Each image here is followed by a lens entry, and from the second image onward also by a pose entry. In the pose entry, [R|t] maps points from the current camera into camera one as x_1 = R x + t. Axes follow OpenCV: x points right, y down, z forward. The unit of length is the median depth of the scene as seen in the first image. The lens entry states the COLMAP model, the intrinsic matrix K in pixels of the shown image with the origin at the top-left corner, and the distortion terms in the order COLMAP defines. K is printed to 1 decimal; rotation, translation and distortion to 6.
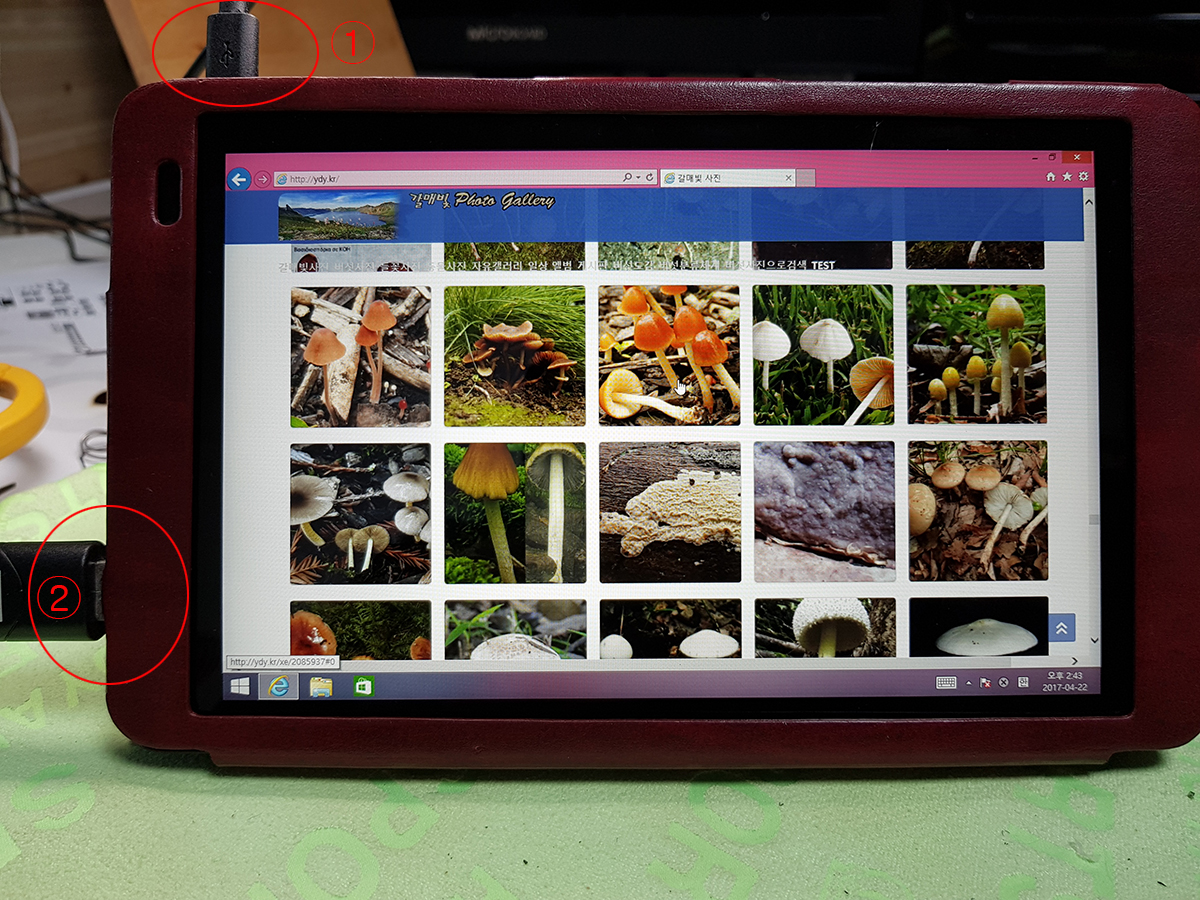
lens RADIAL K [[992.9, 0, 600.0], [0, 992.9, 450.0], [0, 0, 1]] dist [-0.008964, -0.088199]
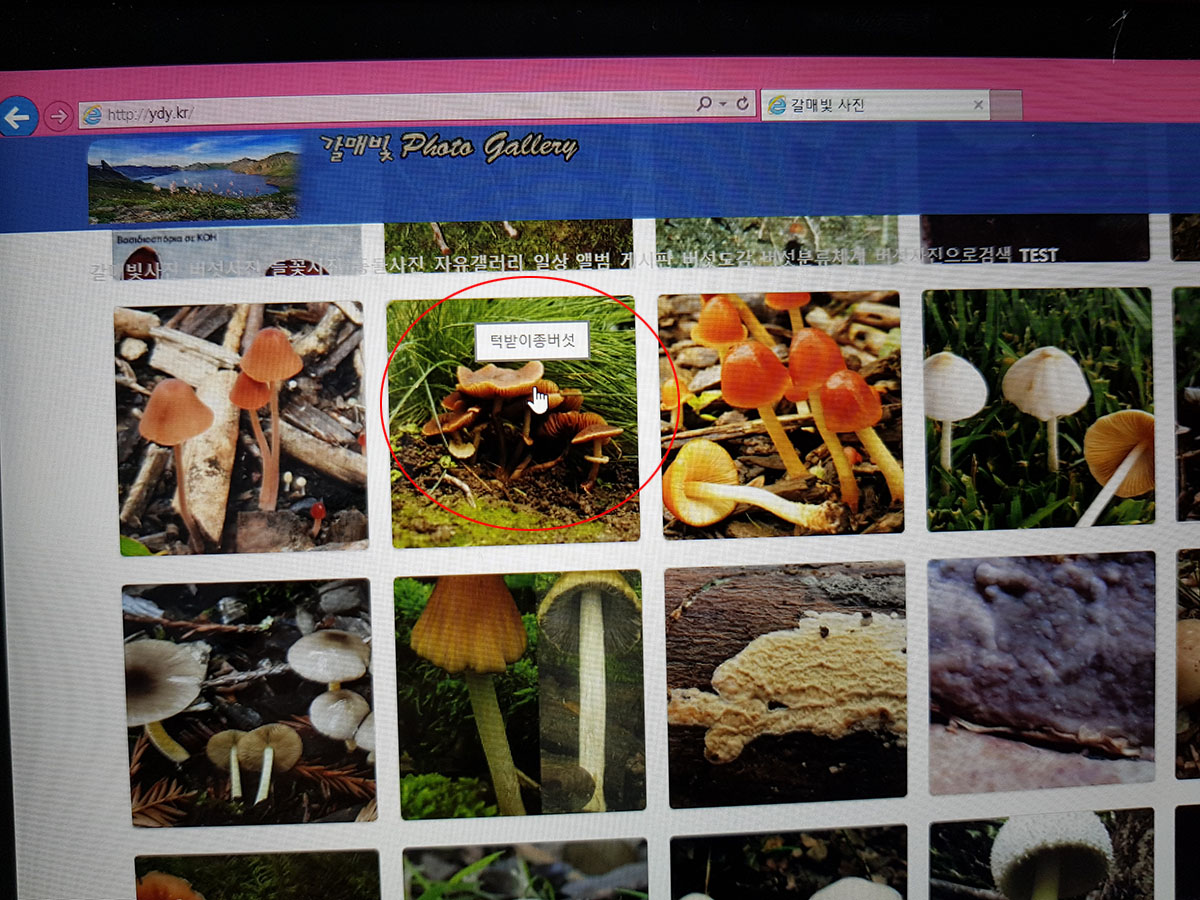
lens RADIAL K [[992.9, 0, 600.0], [0, 992.9, 450.0], [0, 0, 1]] dist [-0.008964, -0.088199]
pose [[0.999039, -0.021193, 0.038358, -0.058637], [0.019961, 0.999282, 0.032208, -0.095635], [-0.039013, -0.031412, 0.998745, 0.427606]]
